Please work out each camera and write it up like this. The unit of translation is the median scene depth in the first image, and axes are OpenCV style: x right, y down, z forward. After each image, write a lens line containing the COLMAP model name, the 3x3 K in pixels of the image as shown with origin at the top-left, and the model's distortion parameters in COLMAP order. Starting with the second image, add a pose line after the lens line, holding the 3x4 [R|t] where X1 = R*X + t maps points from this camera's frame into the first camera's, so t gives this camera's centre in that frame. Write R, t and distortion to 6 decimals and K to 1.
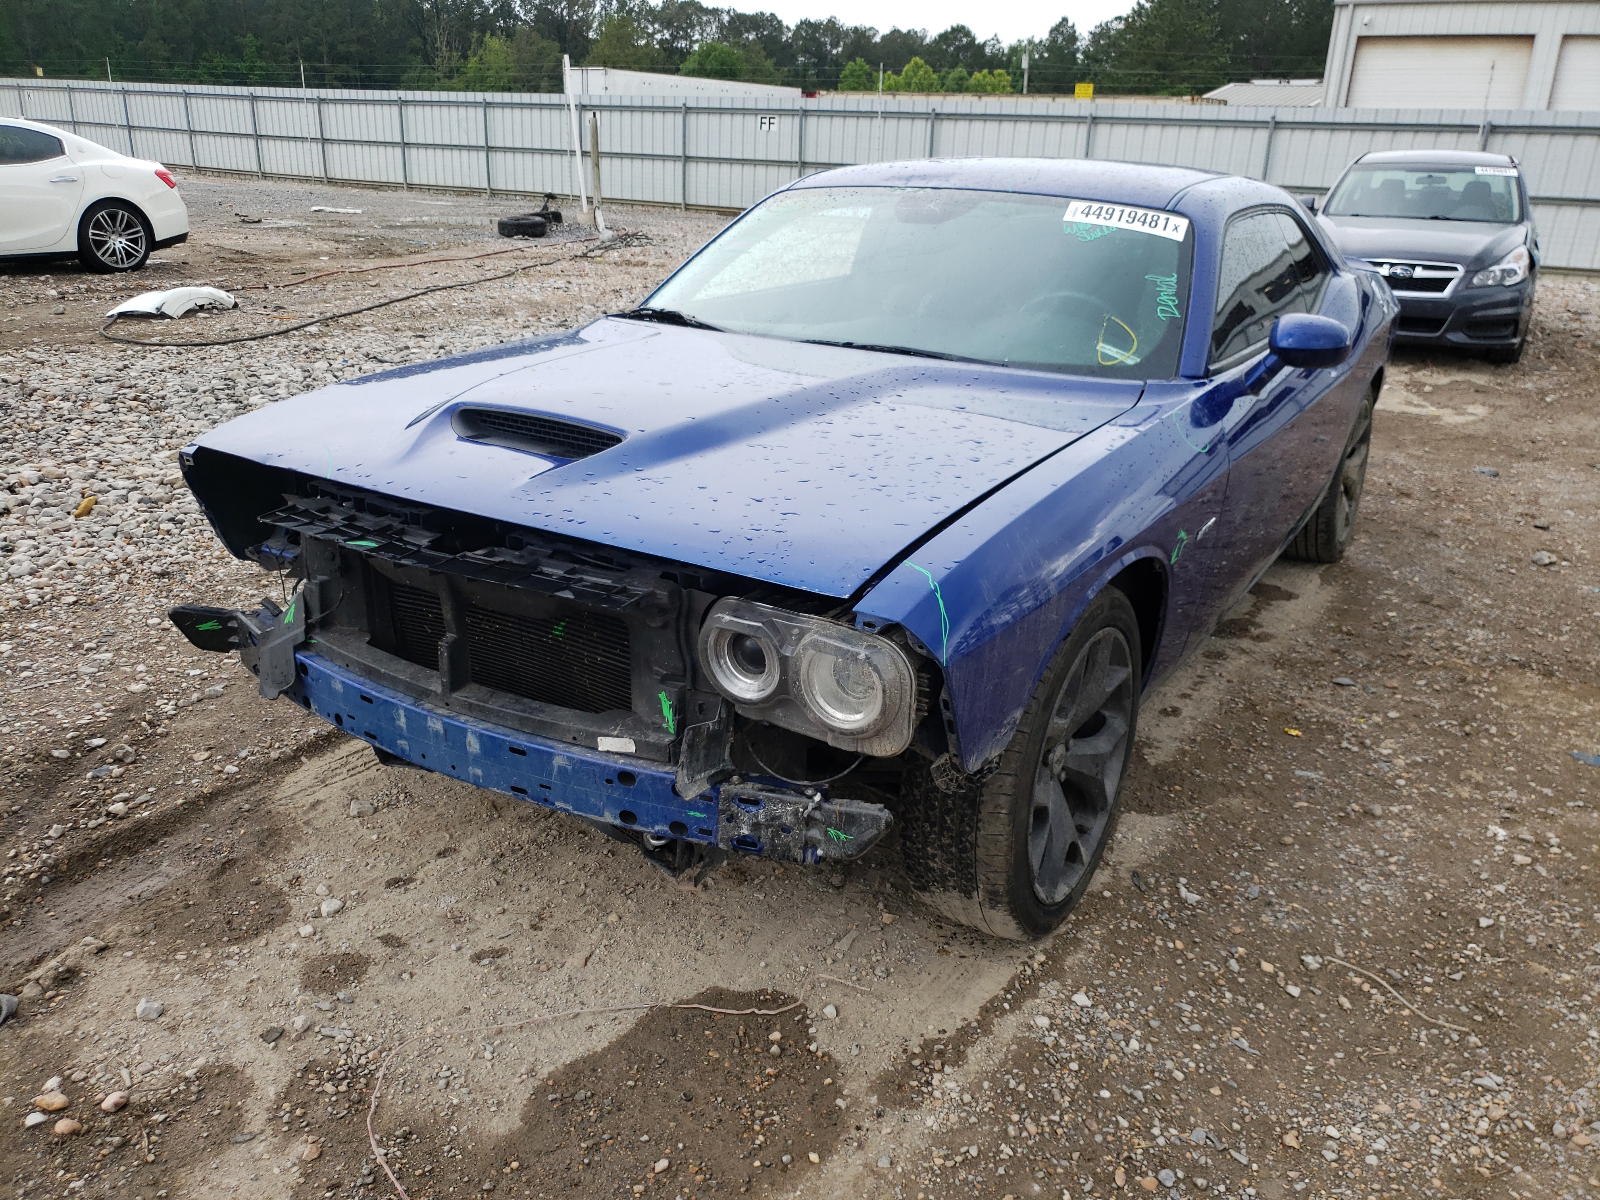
lens RADIAL K [[1299.1, 0, 800.0], [0, 1299.1, 600.0], [0, 0, 1]] dist [0.047583, -0.043153]
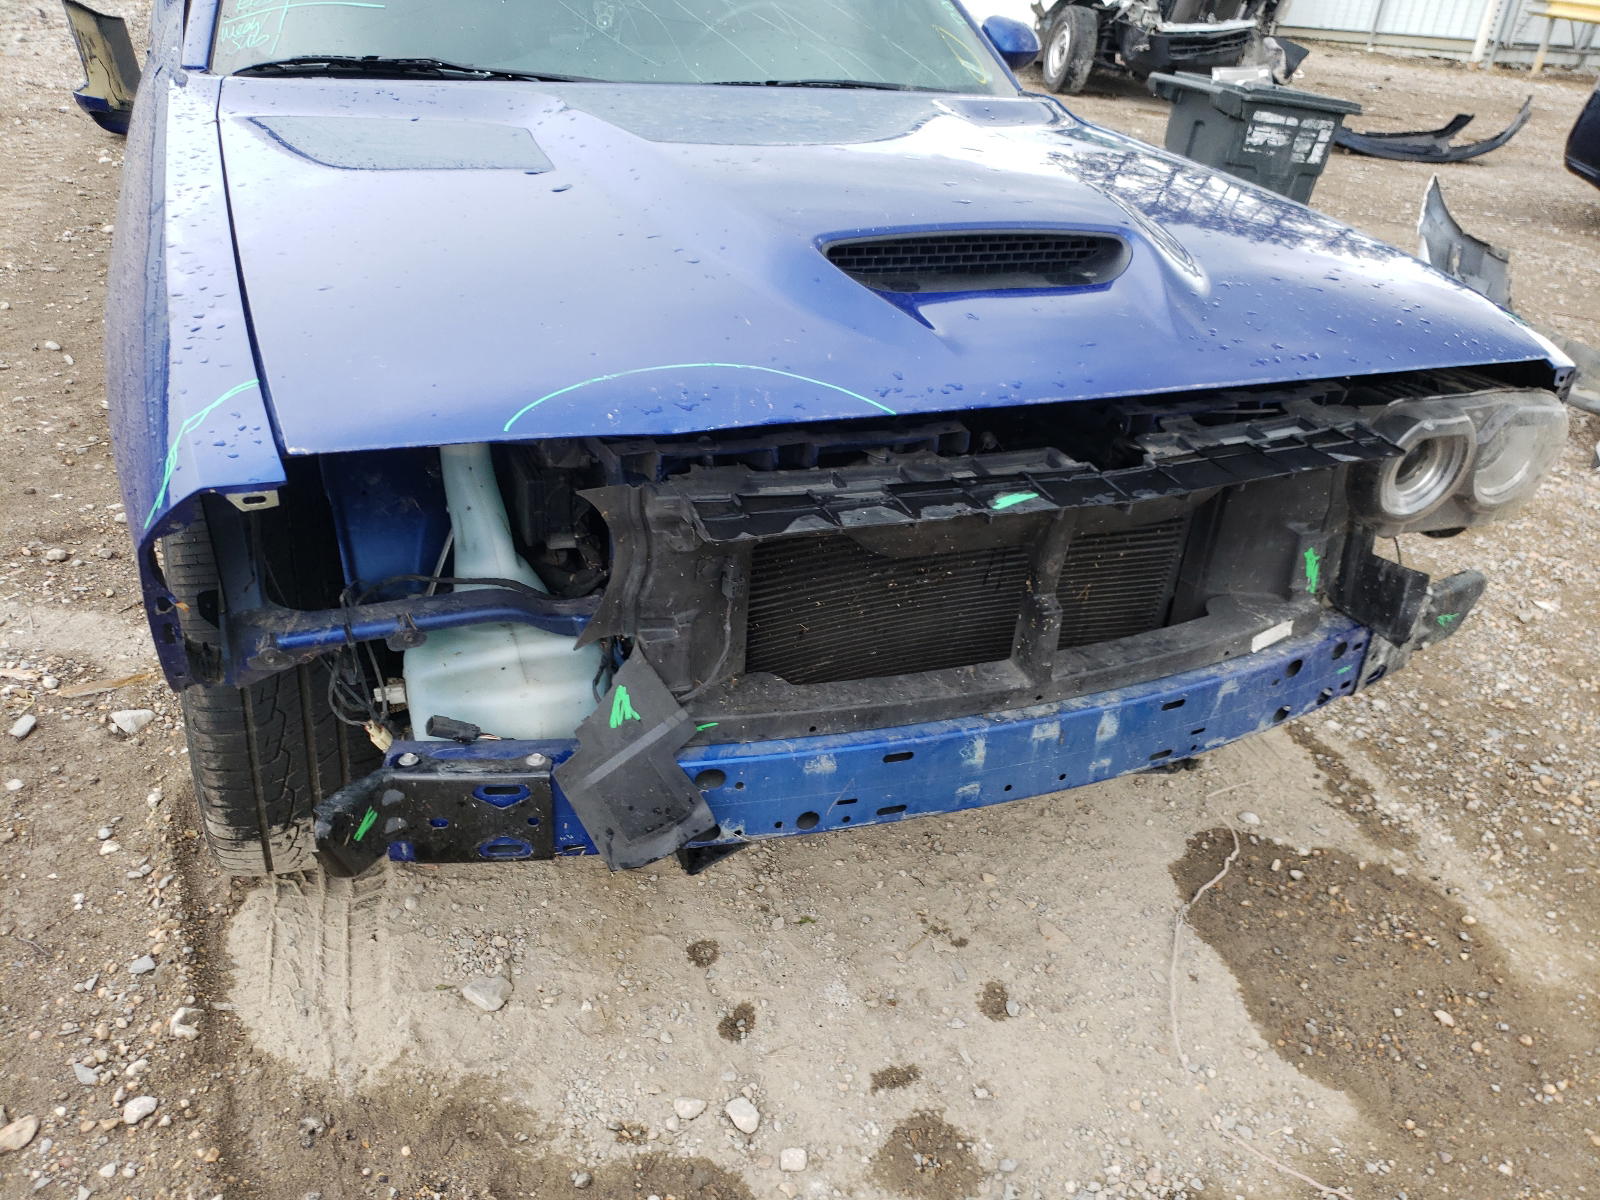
lens RADIAL K [[1299.1, 0, 800.0], [0, 1299.1, 600.0], [0, 0, 1]] dist [0.047583, -0.043153]
pose [[0.560089, -0.377387, 0.737482, -0.736796], [0.221582, 0.926023, 0.305585, -0.177588], [-0.798249, -0.007742, 0.602278, 0.638667]]
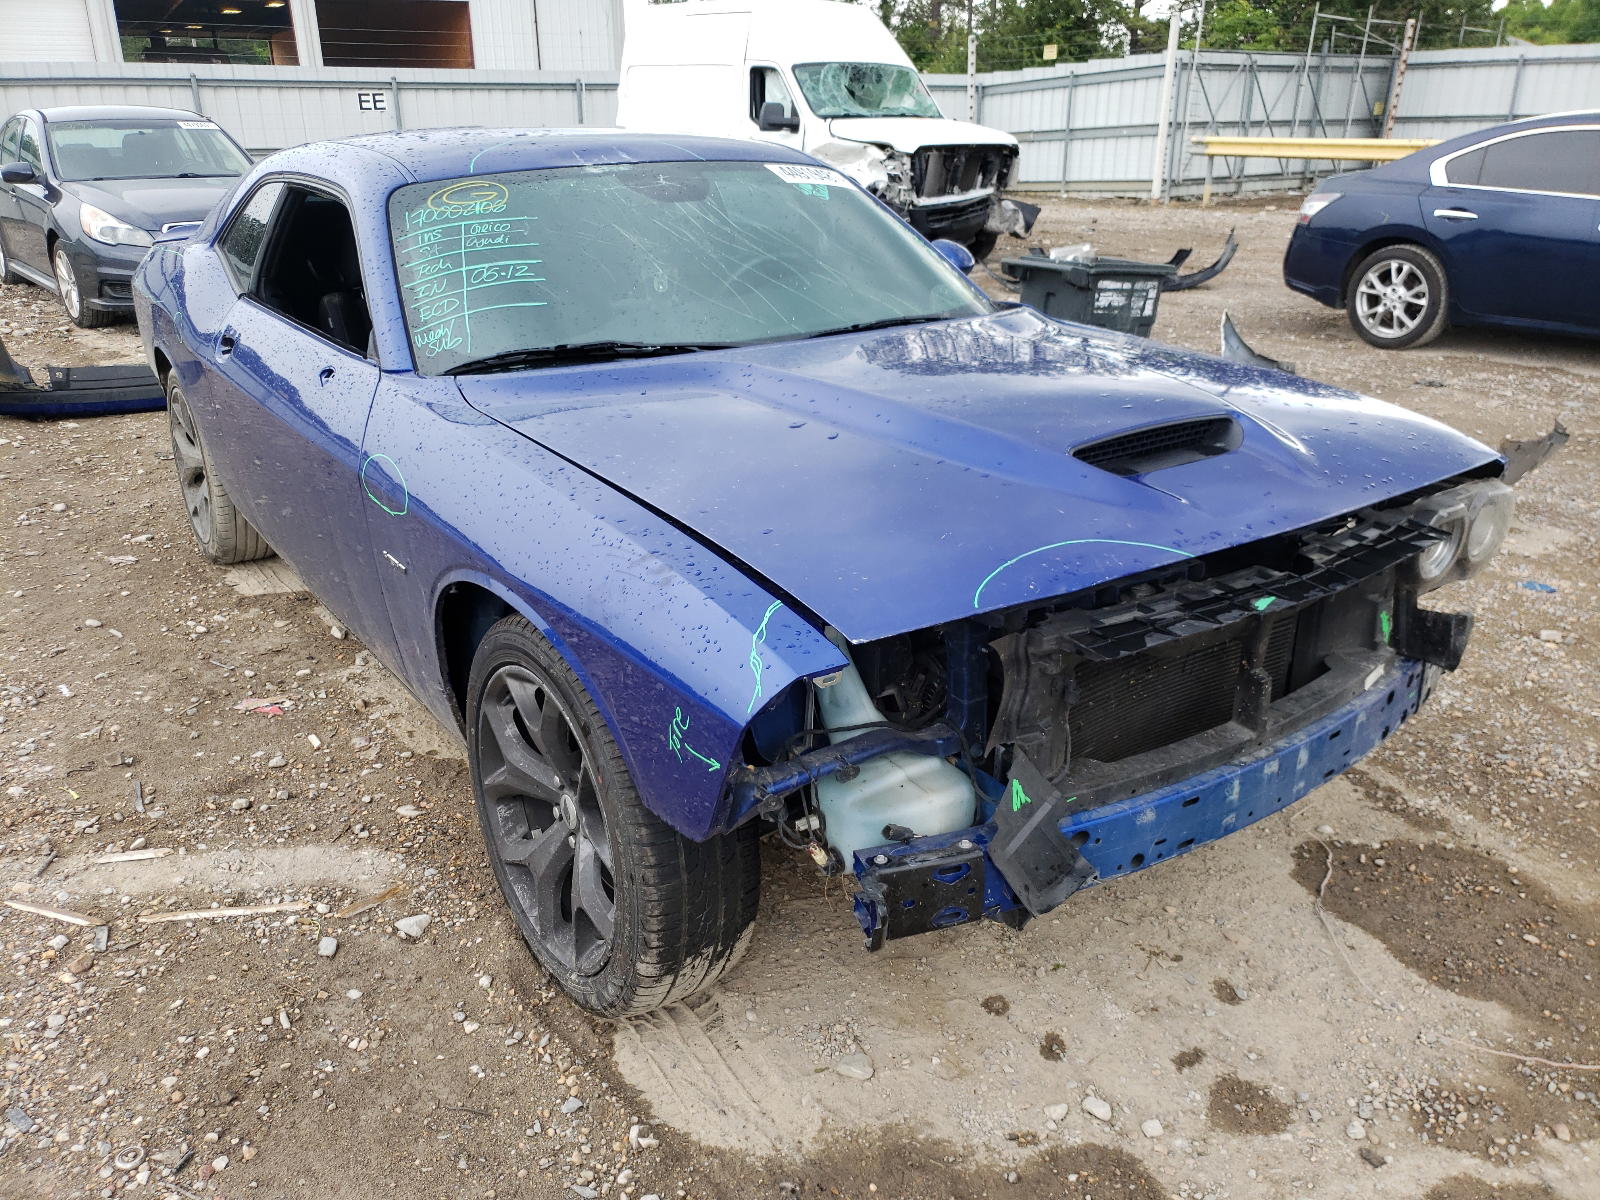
lens RADIAL K [[1303.3, 0, 800.0], [0, 1303.3, 600.0], [0, 0, 1]] dist [0.025714, 0.005803]
pose [[0.362922, -0.359644, 0.859618, -1.039343], [0.326372, 0.913141, 0.244245, -0.311162], [-0.872794, 0.191914, 0.448777, 0.776418]]
